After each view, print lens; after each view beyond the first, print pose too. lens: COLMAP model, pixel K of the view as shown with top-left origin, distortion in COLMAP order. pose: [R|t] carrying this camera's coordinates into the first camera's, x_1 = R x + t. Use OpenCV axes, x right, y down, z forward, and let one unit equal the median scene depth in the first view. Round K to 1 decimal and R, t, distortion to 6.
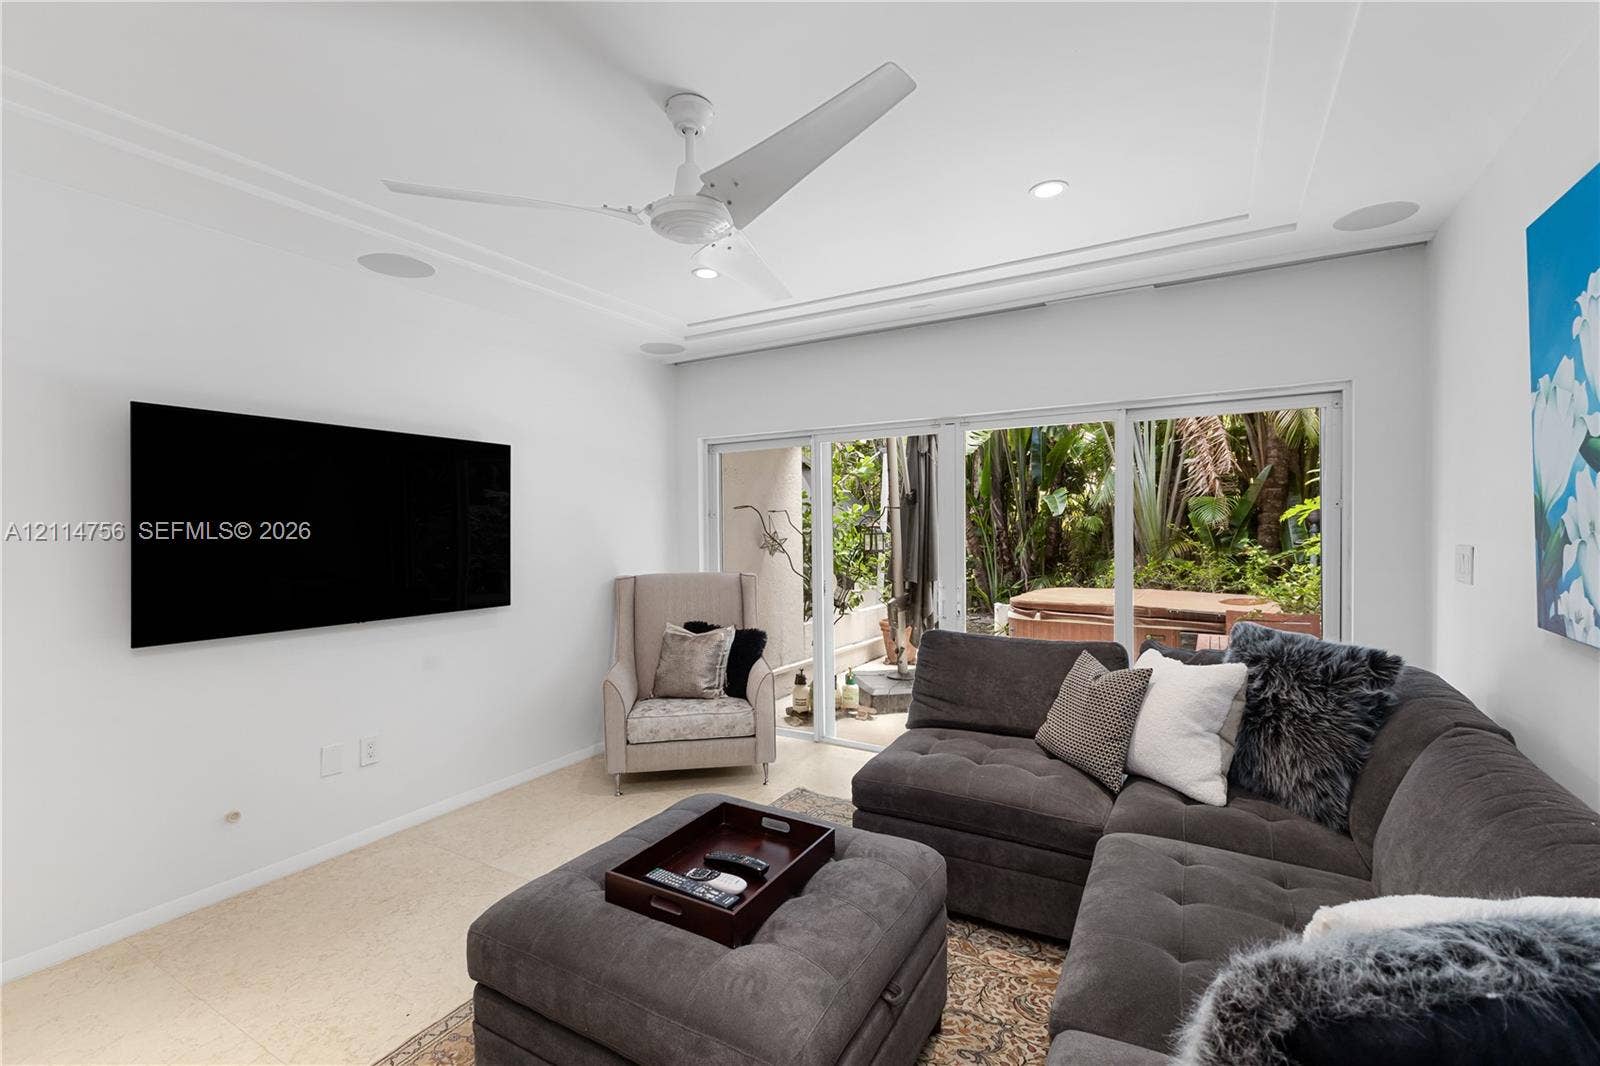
lens RADIAL K [[695.9, 0, 800.0], [0, 695.9, 533.0], [0, 0, 1]] dist [0.001714, 0.000128]
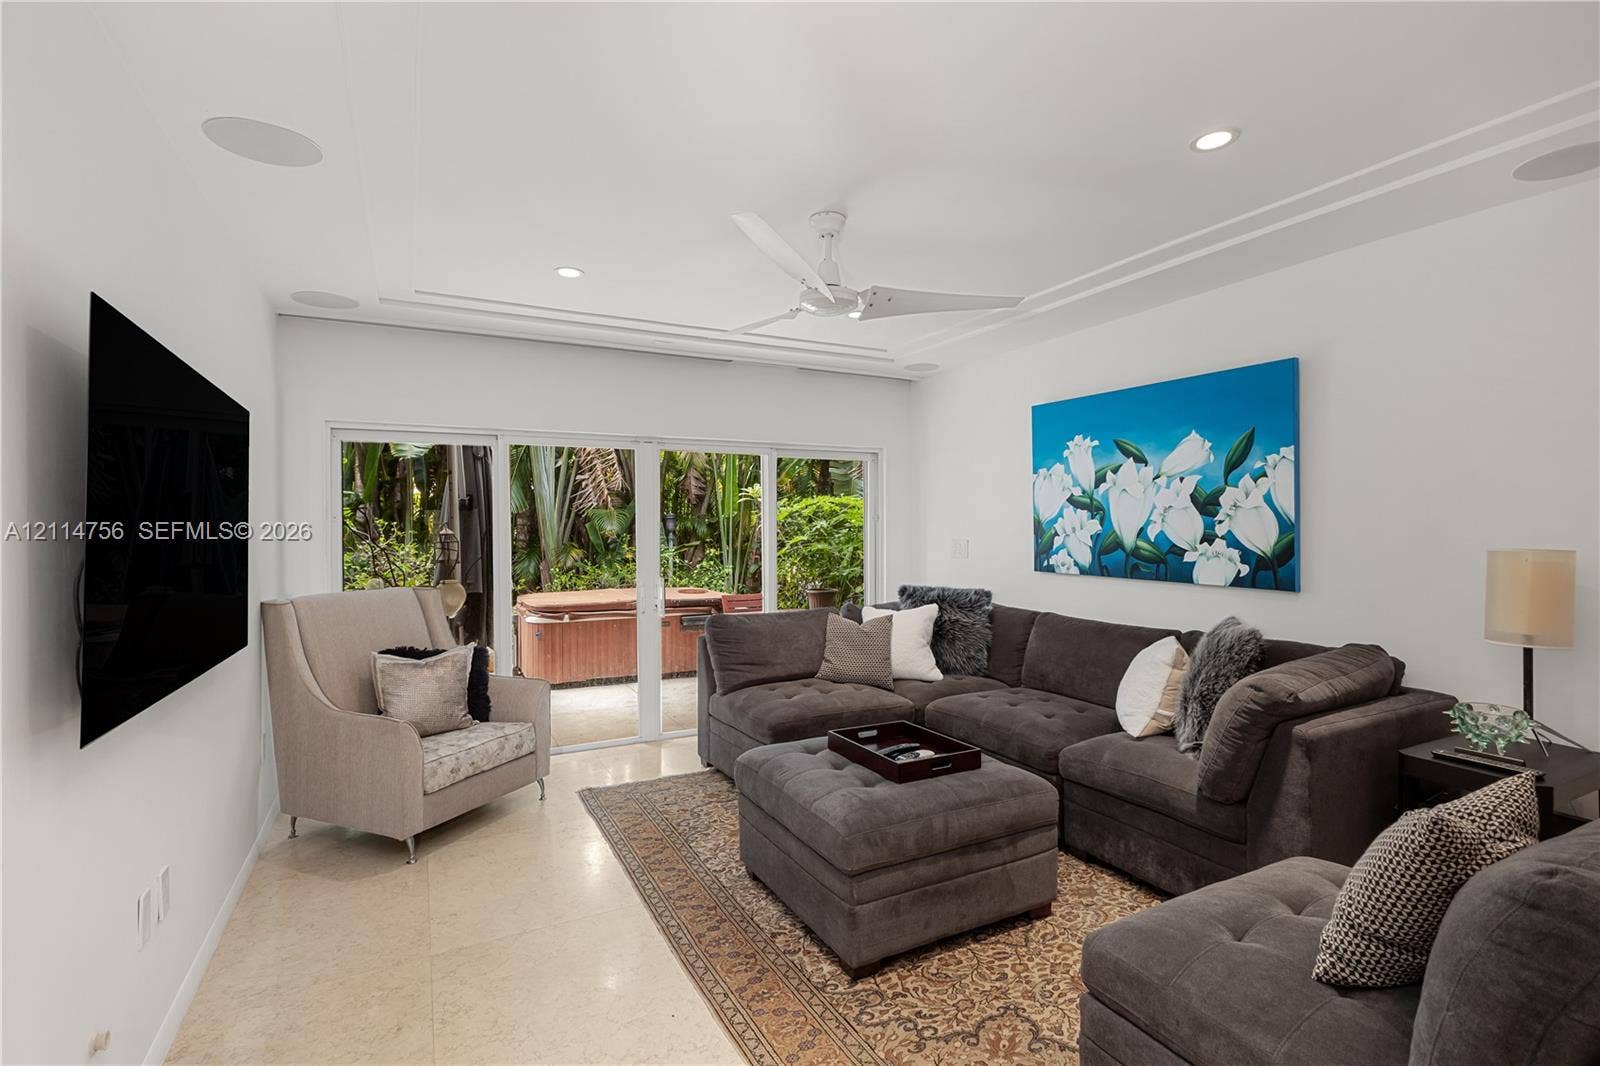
lens RADIAL K [[740.1, 0, 800.0], [0, 740.1, 533.0], [0, 0, 1]] dist [0.000338, 0.000153]
pose [[0.536031, -0.000087, 0.844199, -0.975734], [0.013958, 0.999864, -0.008760, 0.008667], [-0.844083, 0.016479, 0.535959, 0.195193]]
